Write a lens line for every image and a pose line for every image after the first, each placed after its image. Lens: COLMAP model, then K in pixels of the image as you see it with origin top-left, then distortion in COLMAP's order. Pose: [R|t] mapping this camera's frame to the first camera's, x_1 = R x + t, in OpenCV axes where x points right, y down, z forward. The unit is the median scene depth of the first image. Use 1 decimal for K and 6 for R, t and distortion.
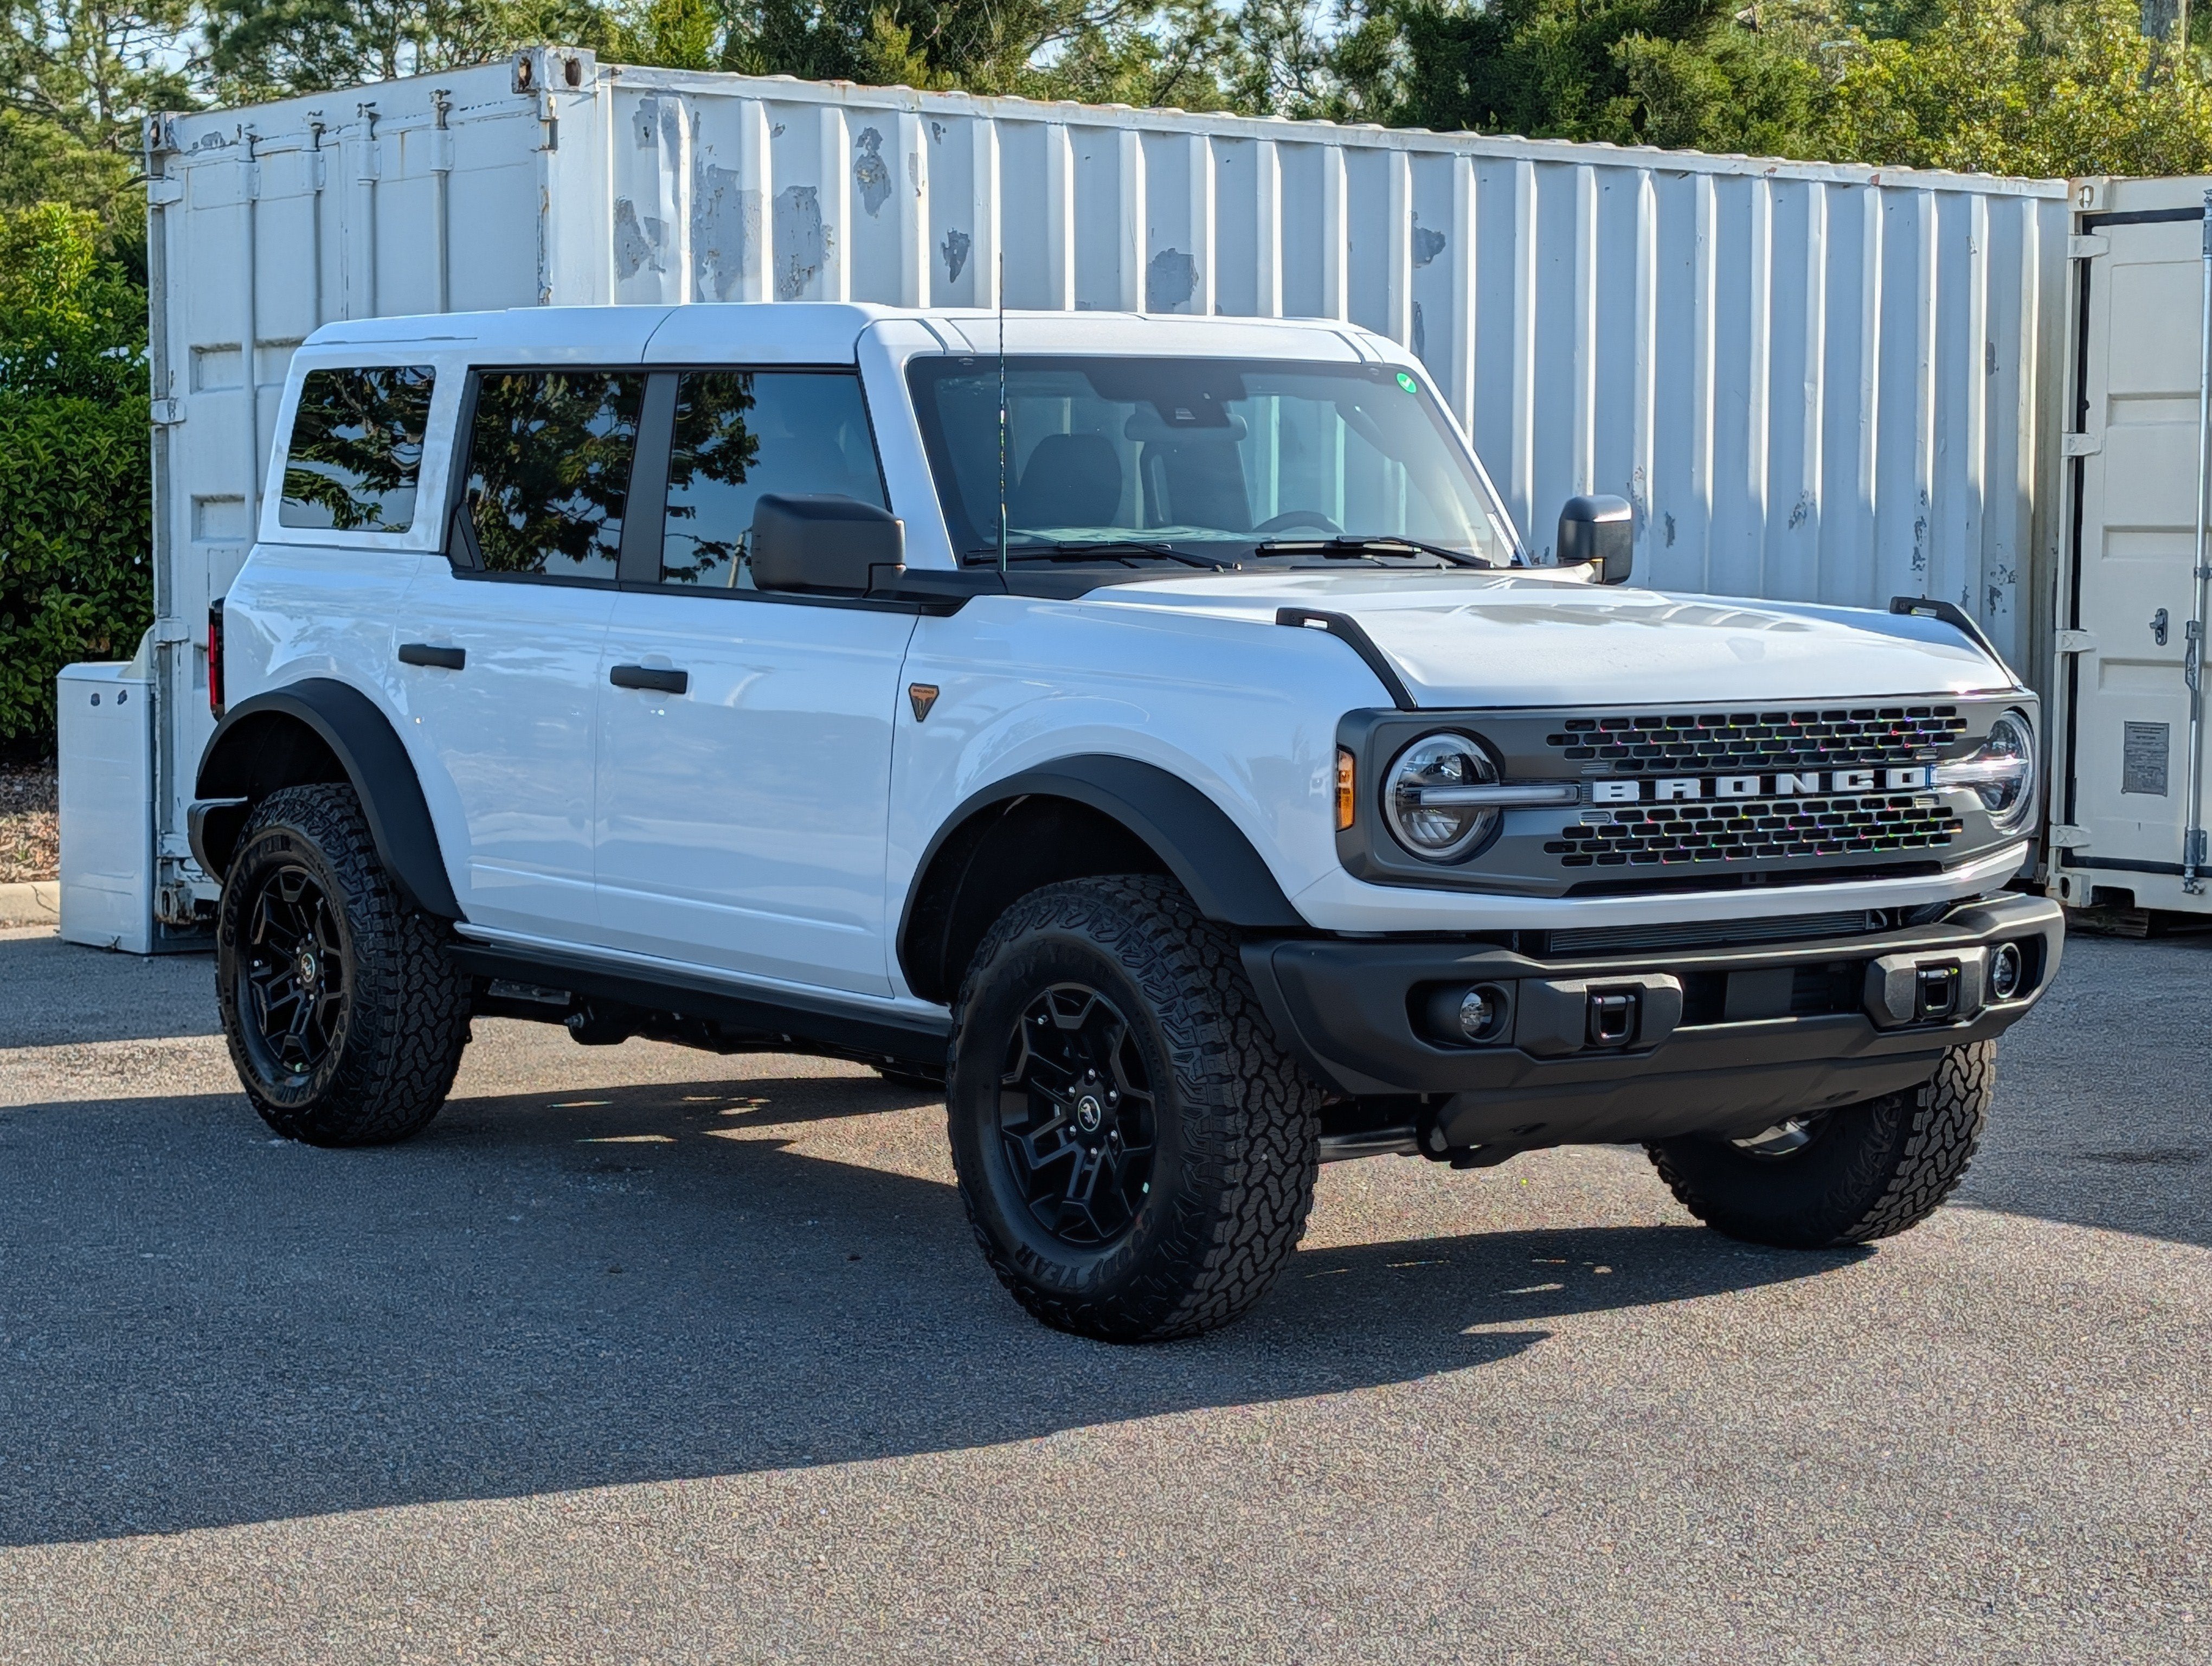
lens RADIAL K [[4465.1, 0, 1076.4], [0, 4465.1, 942.8], [0, 0, 1]] dist [0.481659, -4.358675]
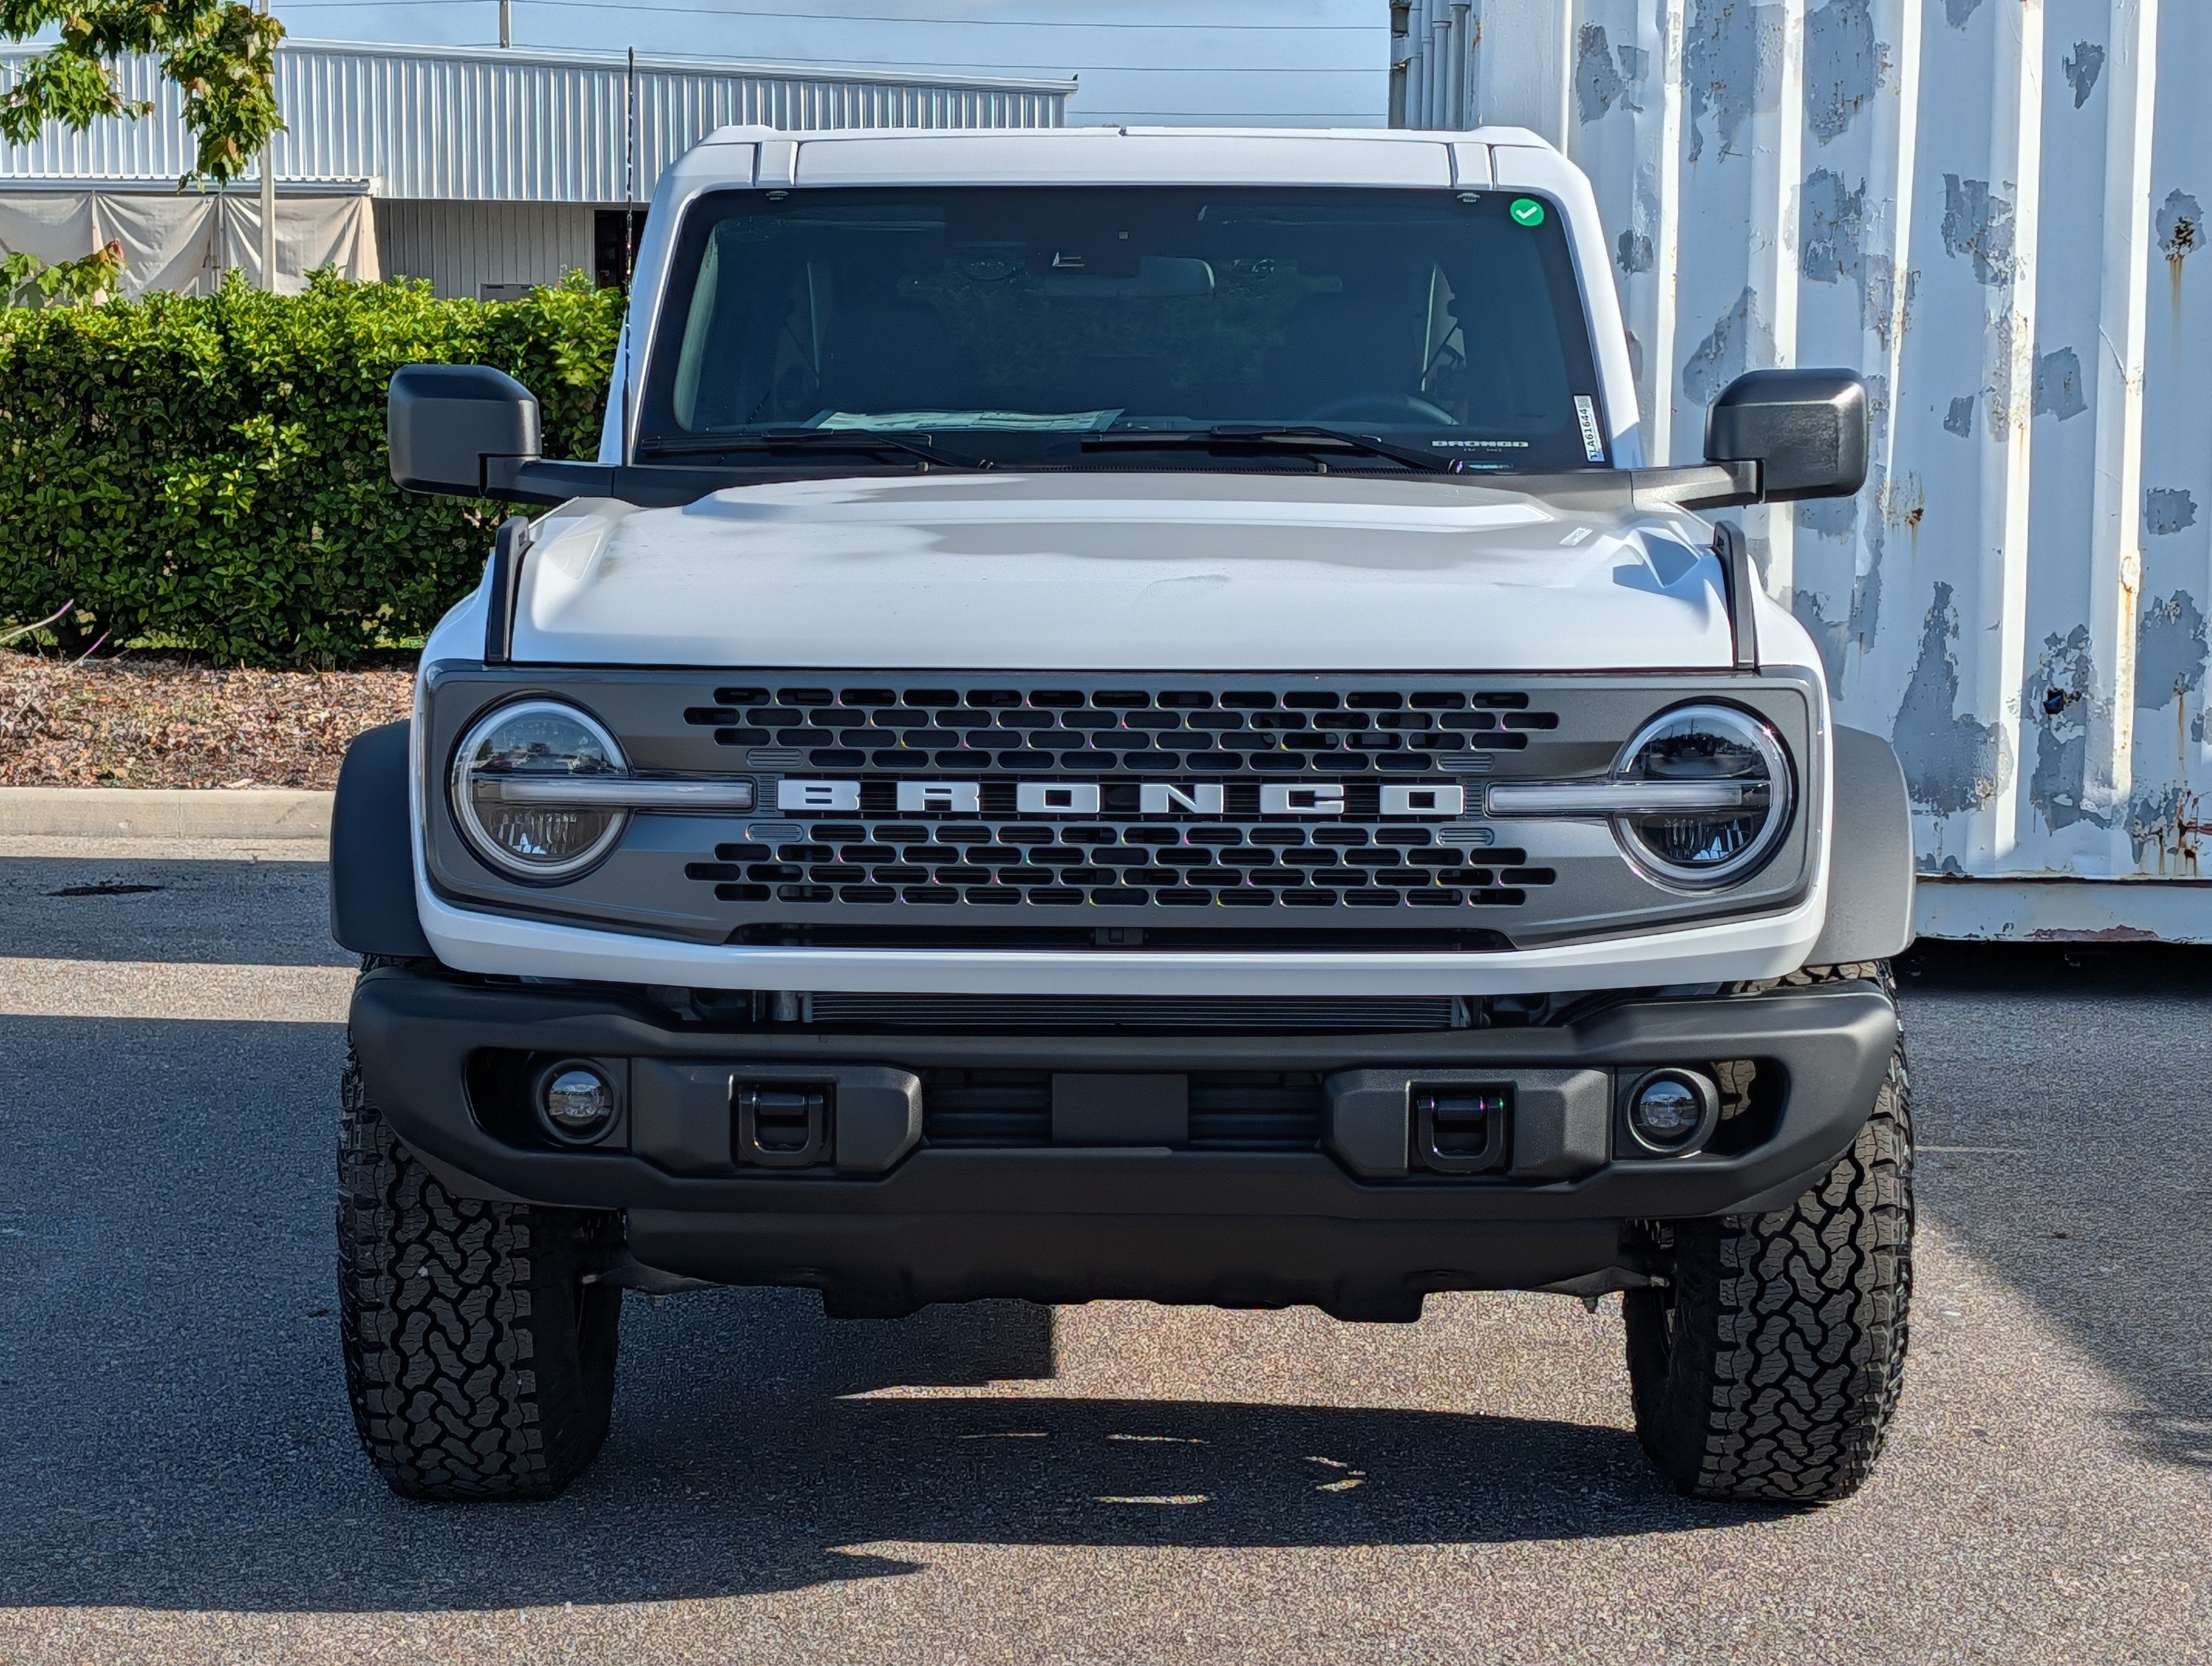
lens RADIAL K [[4440.2, 0, 1085.6], [0, 4440.2, 872.1], [0, 0, 1]] dist [0.323043, -2.046850]
pose [[0.797252, 0.063189, -0.600330, 0.532009], [-0.059672, 0.997885, 0.025789, -0.039845], [0.600690, 0.015262, 0.799336, 0.459456]]
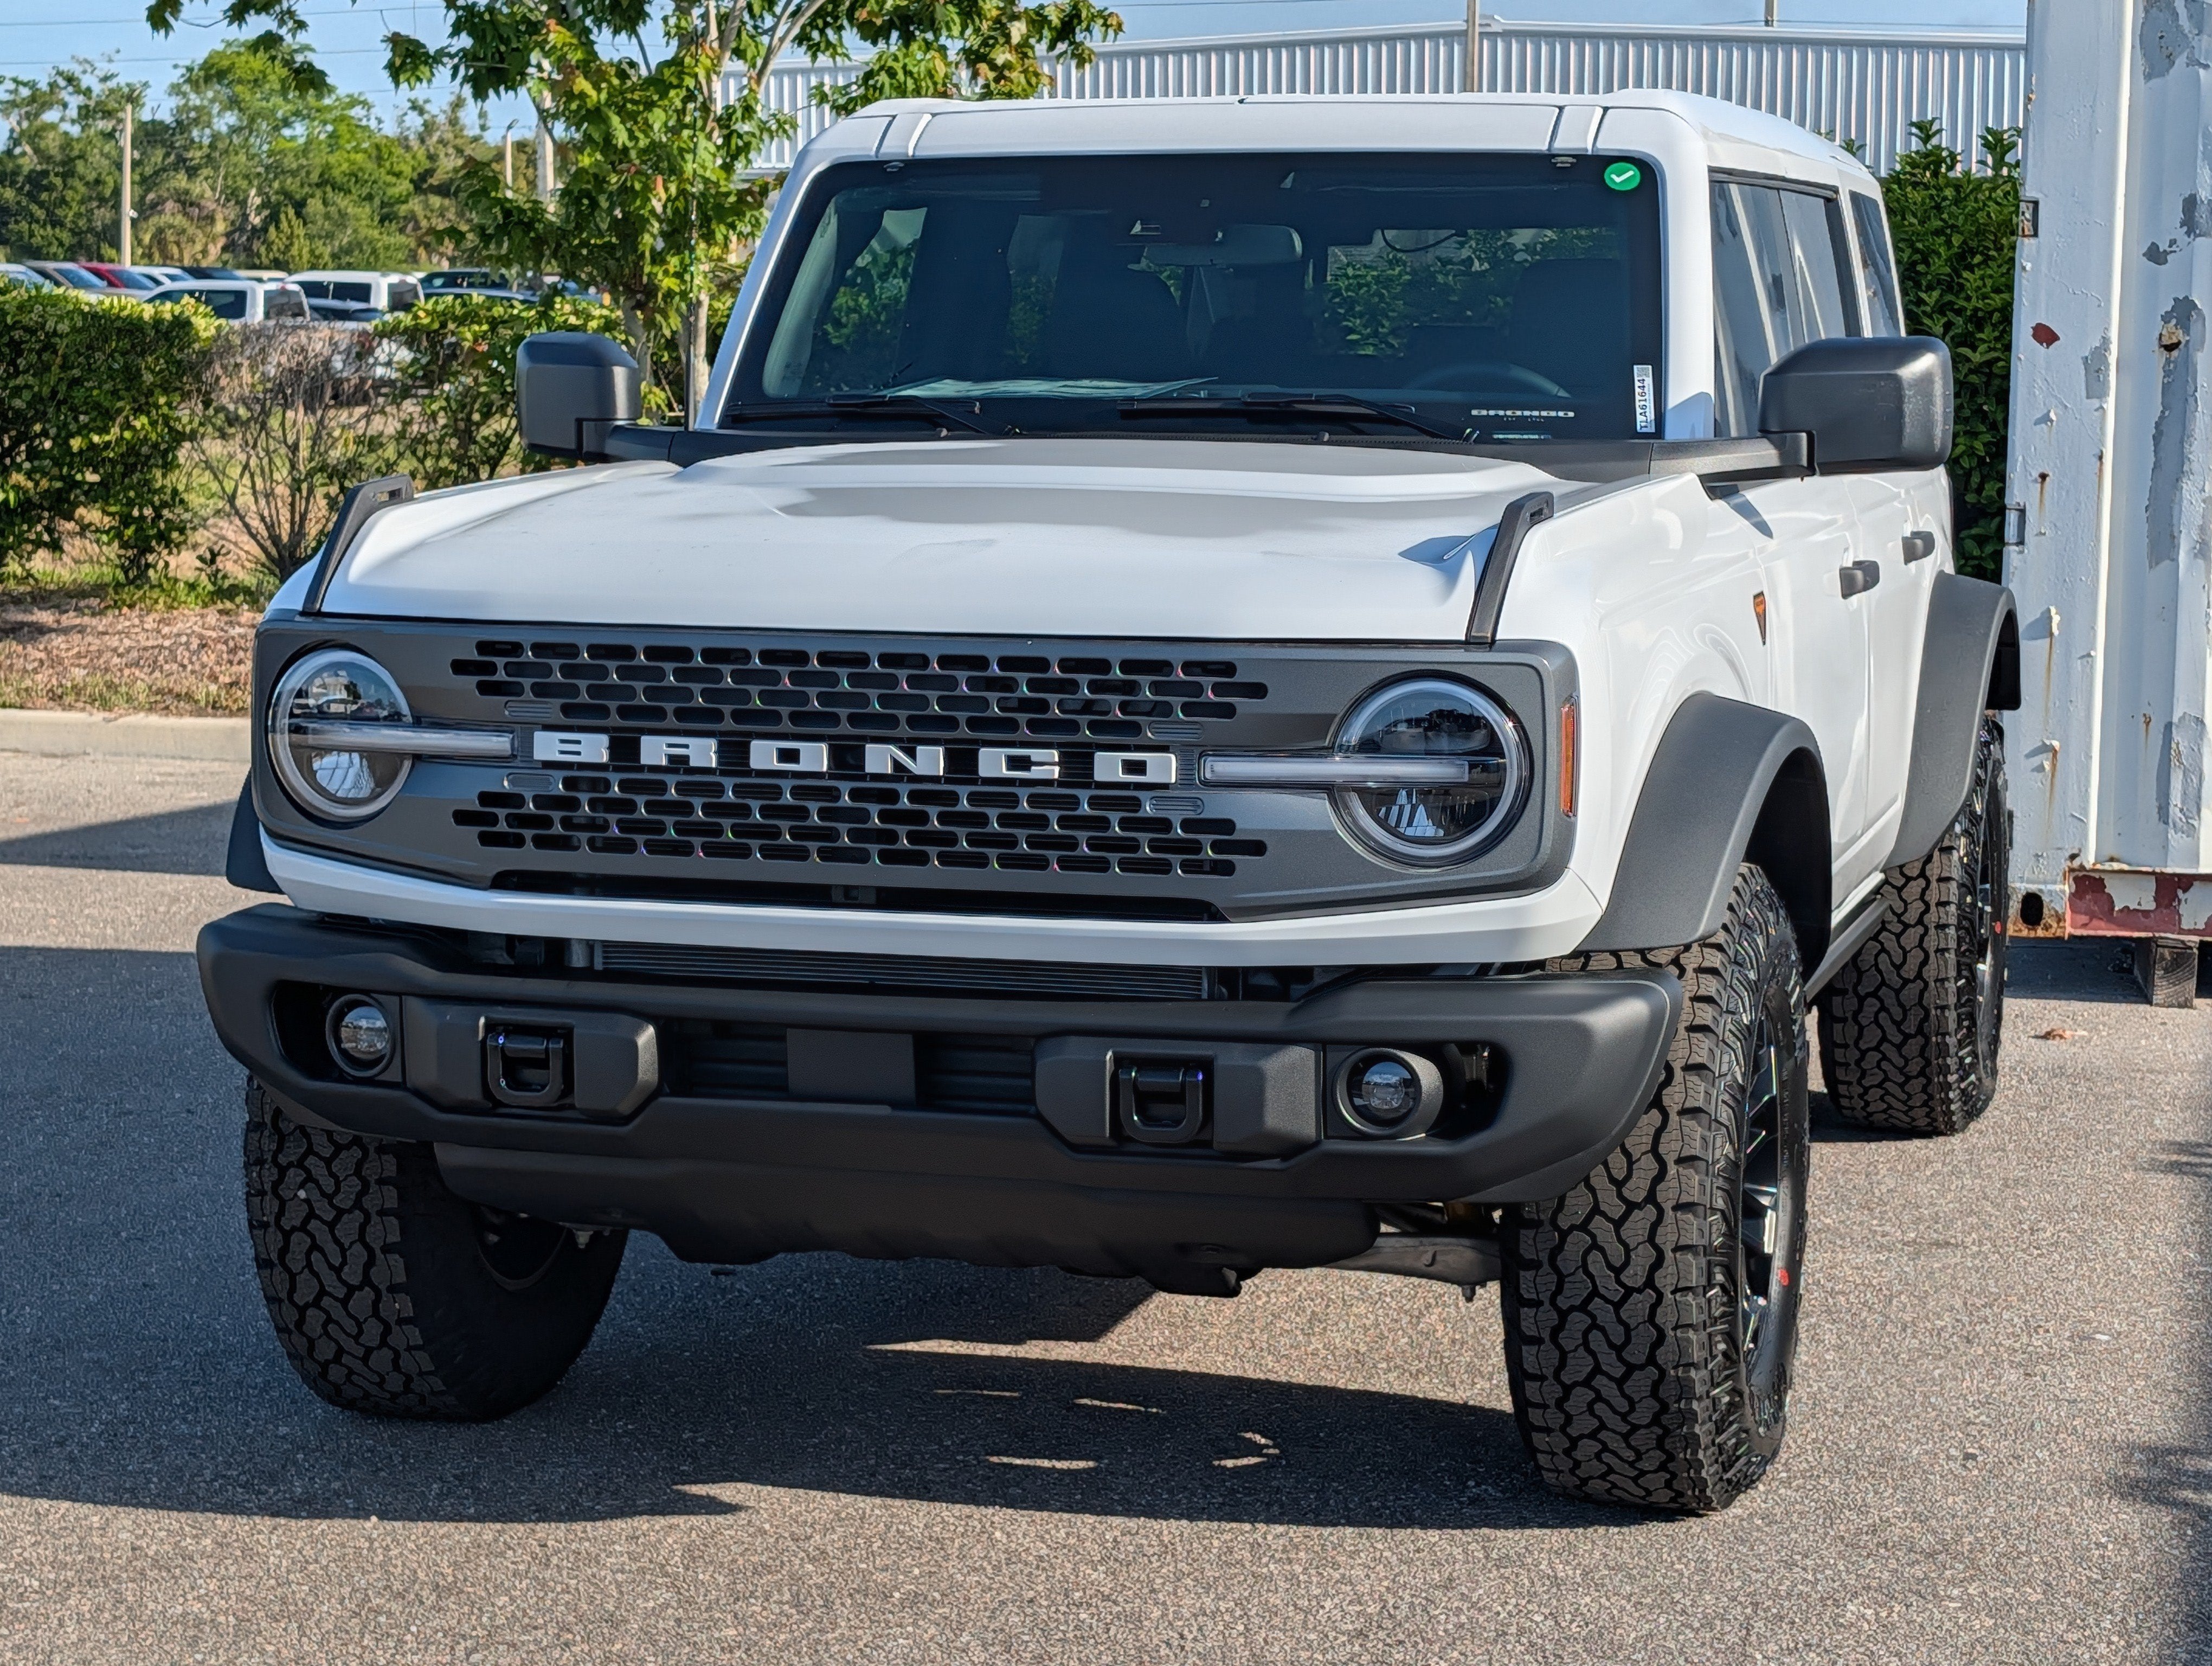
lens RADIAL K [[4454.0, 0, 1106.0], [0, 4454.0, 833.0], [0, 0, 1]] dist [0.270195, -1.330326]
pose [[0.600491, 0.082410, -0.795373, 0.691227], [-0.082031, 0.995776, 0.041242, -0.053260], [0.795413, 0.040480, 0.604715, 0.612581]]
